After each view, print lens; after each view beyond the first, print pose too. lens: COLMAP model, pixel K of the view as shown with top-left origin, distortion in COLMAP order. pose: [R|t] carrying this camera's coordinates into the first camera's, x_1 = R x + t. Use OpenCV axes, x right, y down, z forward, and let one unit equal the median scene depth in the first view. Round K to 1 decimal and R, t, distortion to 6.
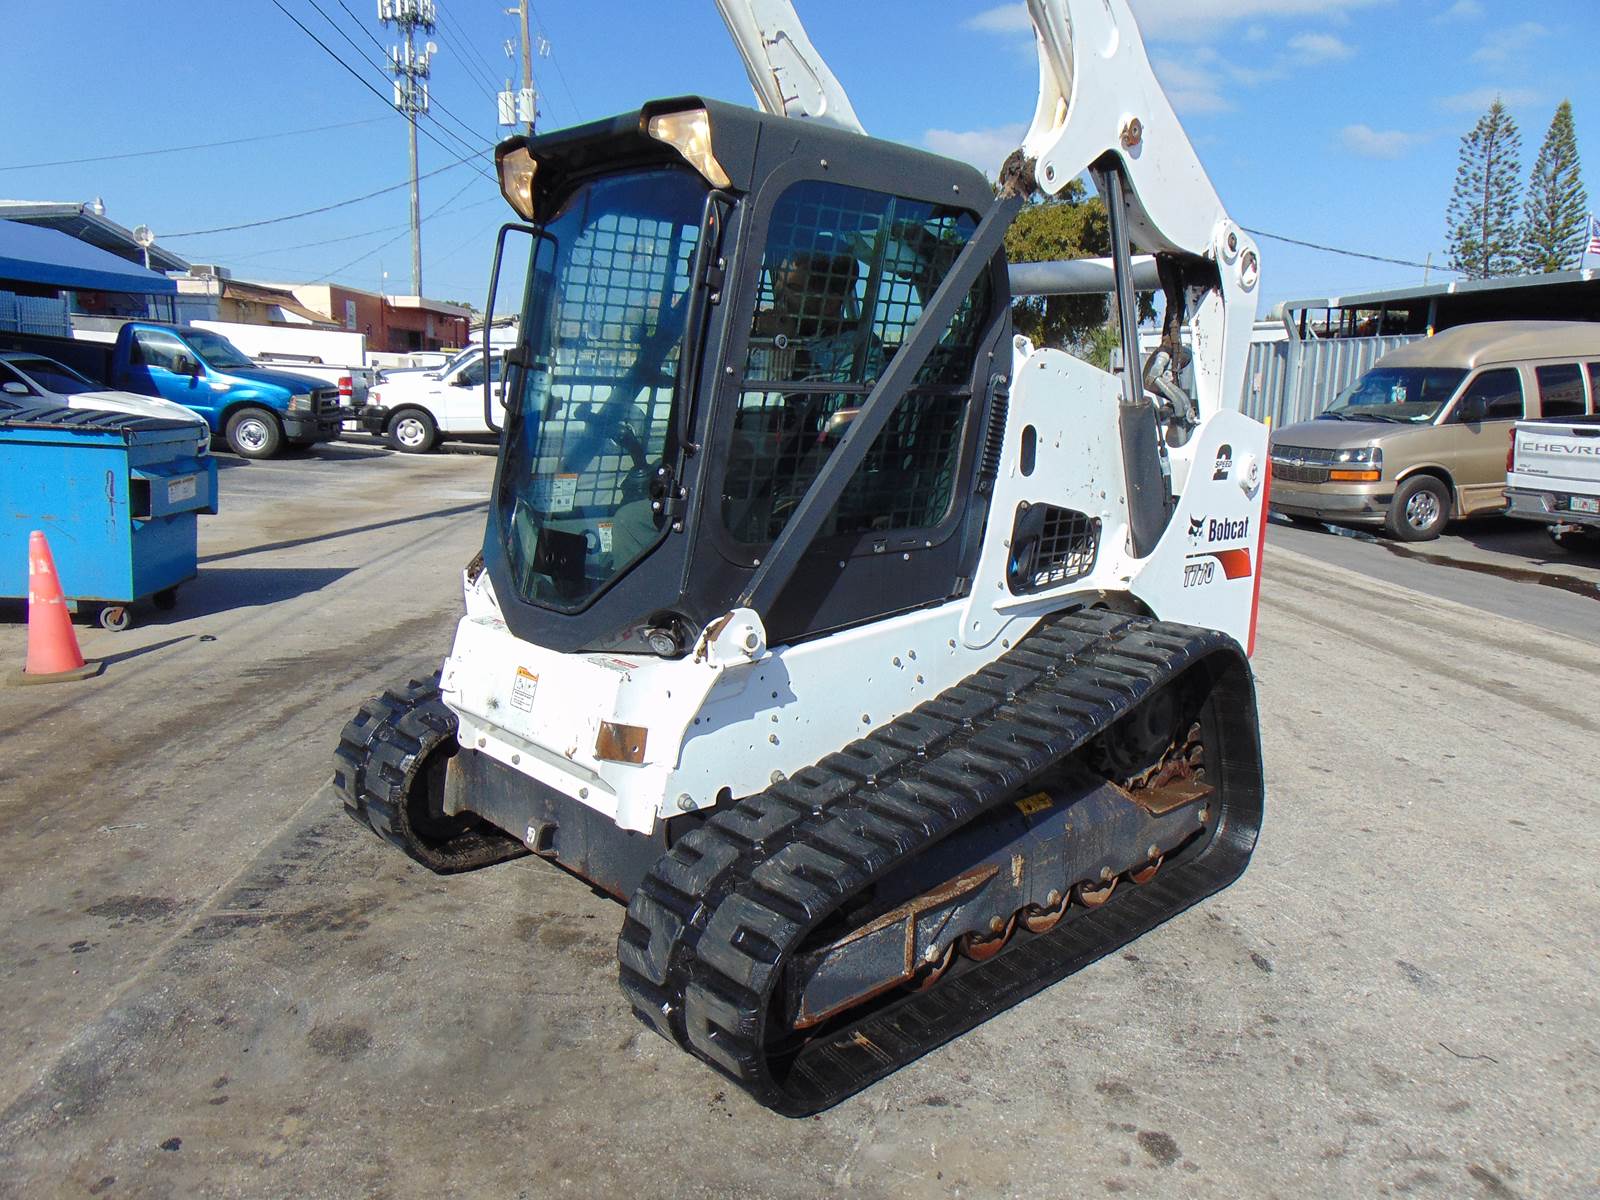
lens RADIAL K [[1193.0, 0, 797.9], [0, 1193.0, 598.5], [0, 0, 1]] dist [-0.014343, 0.060476]
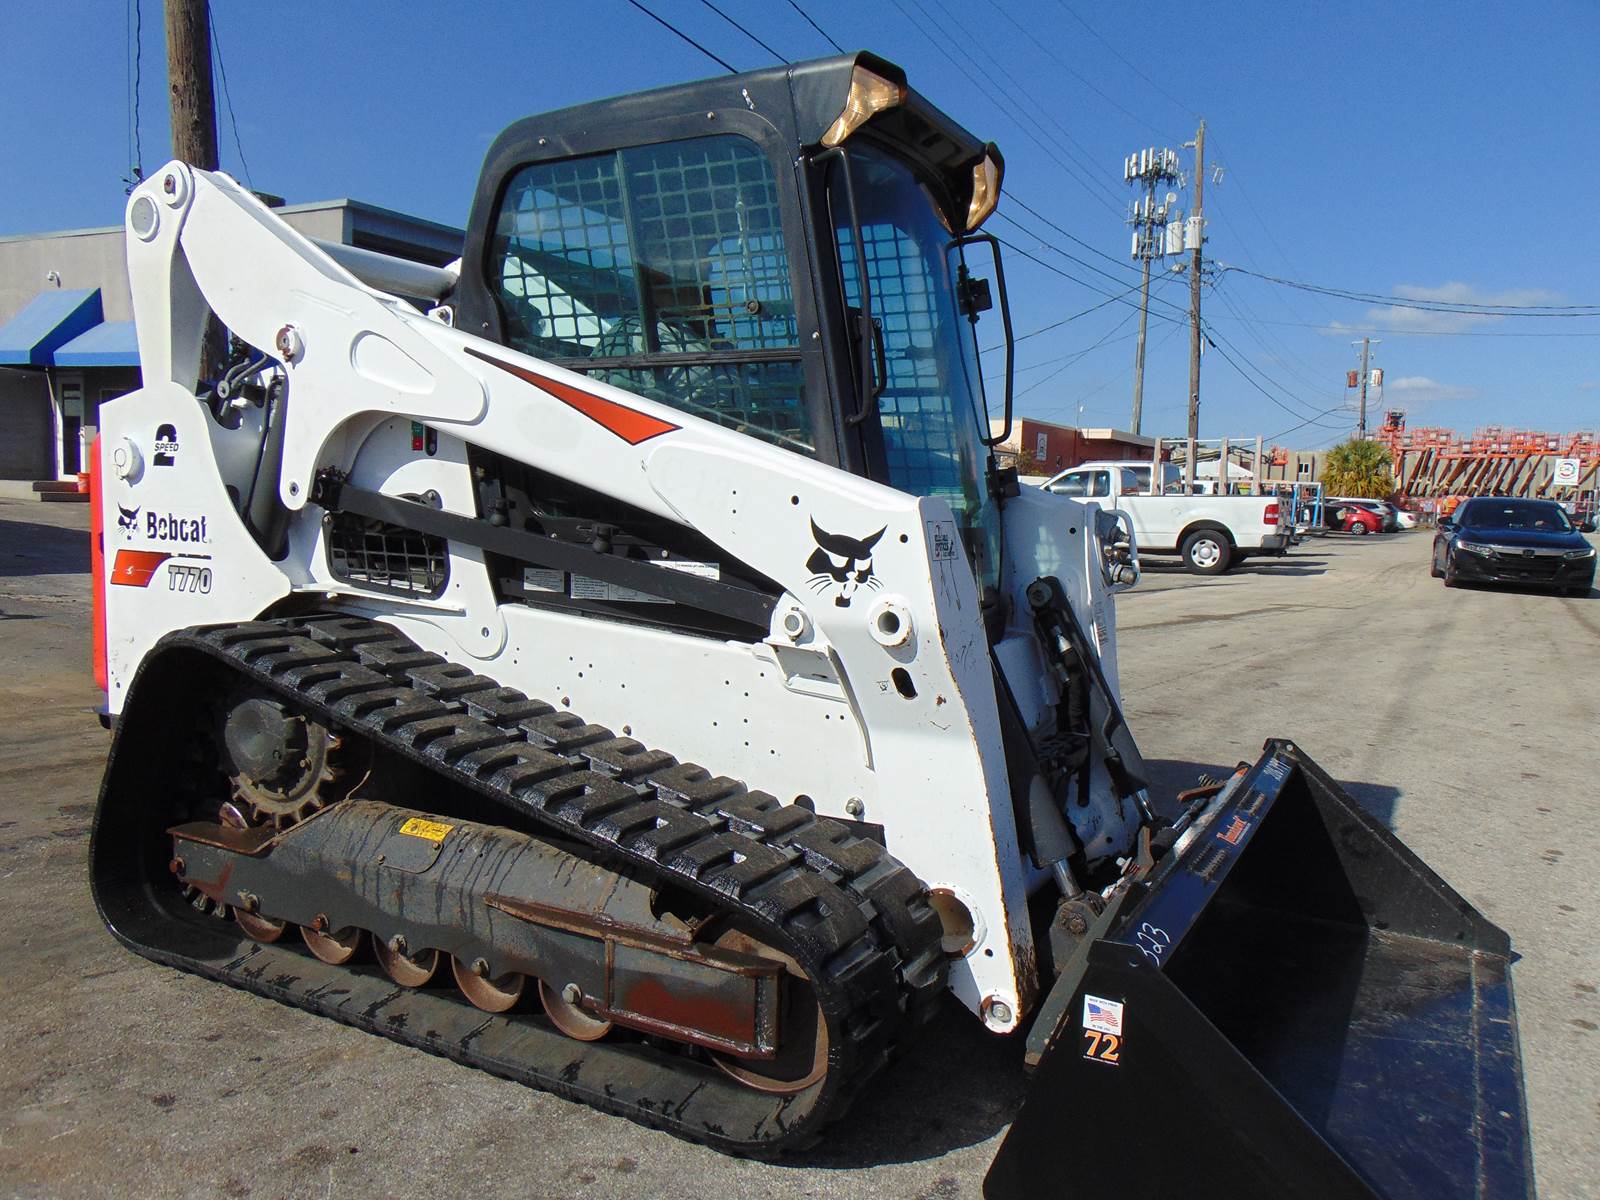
lens RADIAL K [[1193.0, 0, 798.2], [0, 1193.0, 600.7], [0, 0, 1]] dist [-0.014343, 0.060476]
pose [[0.829842, 0.061767, -0.554569, 0.685539], [-0.122765, 0.989713, -0.073470, 0.041896], [0.544326, 0.129050, 0.828888, 0.325875]]
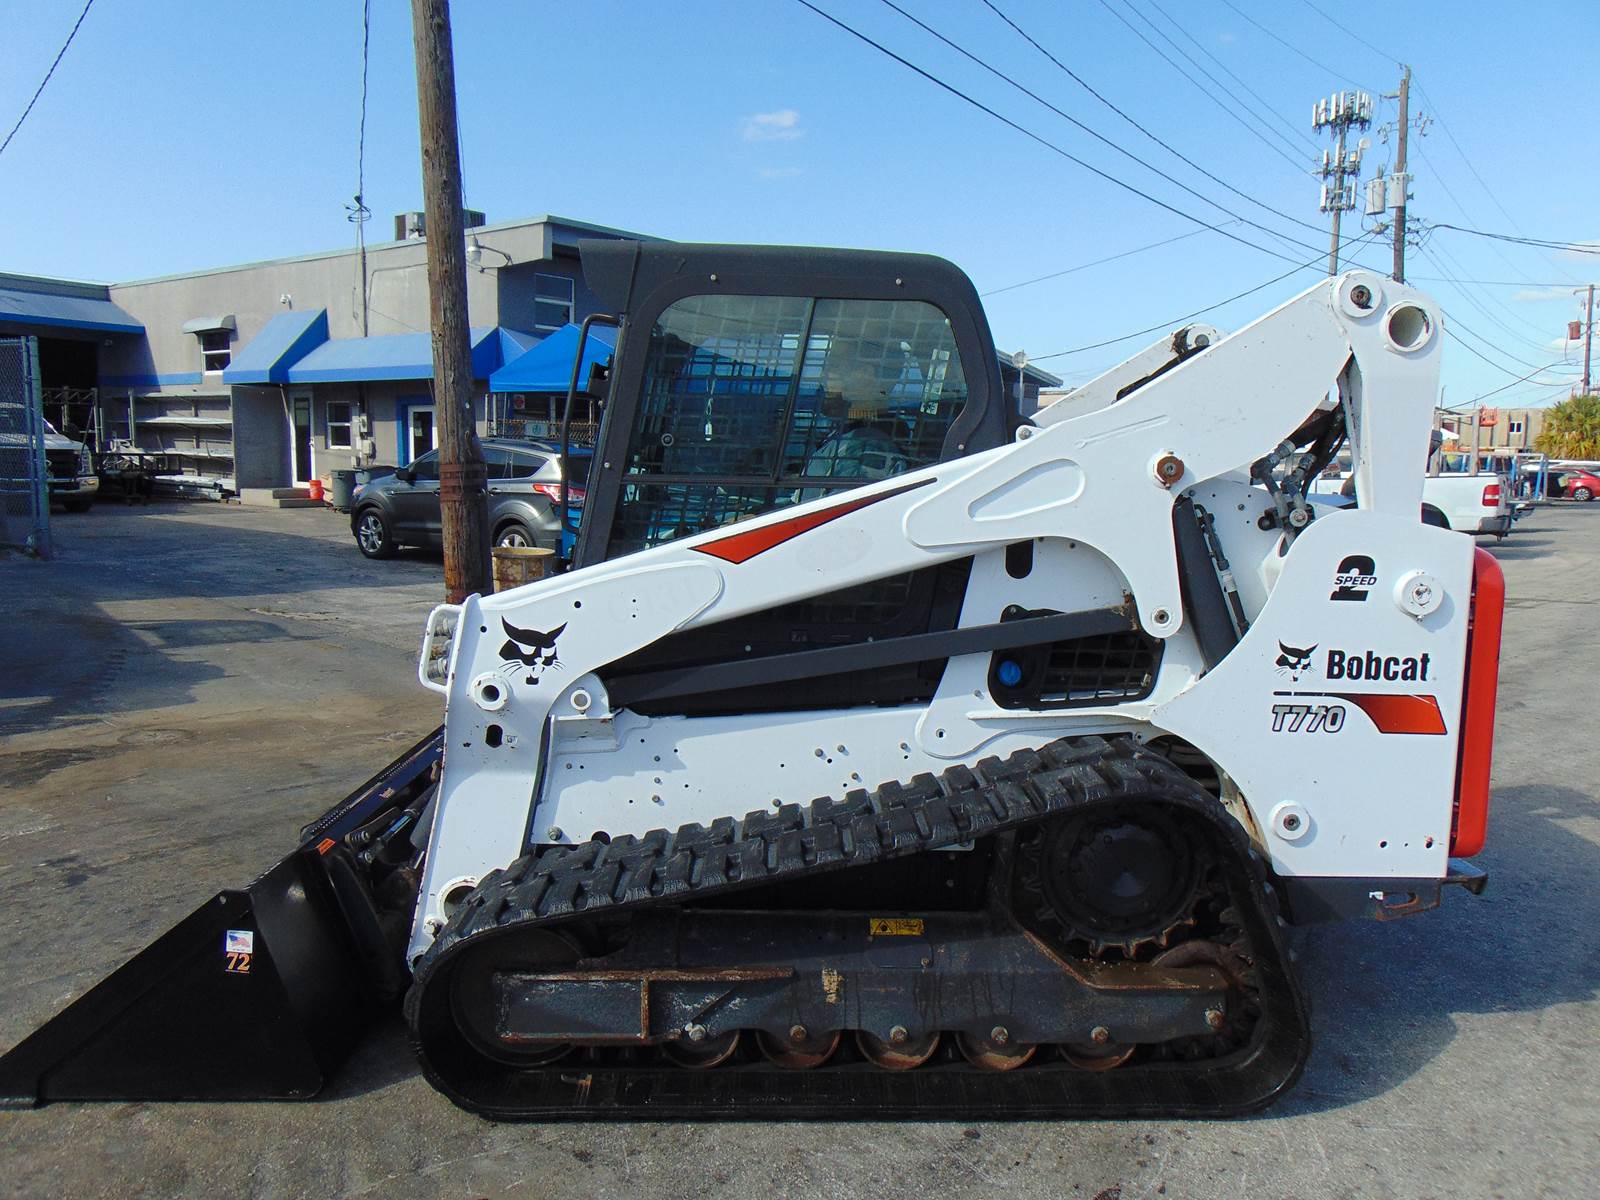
lens RADIAL K [[1193.0, 0, 804.2], [0, 1193.0, 598.8], [0, 0, 1]] dist [-0.014343, 0.060476]
pose [[0.749042, 0.064694, -0.659356, 0.640993], [-0.118515, 0.992252, -0.037279, -0.032082], [0.651836, 0.106067, 0.750906, 0.202221]]
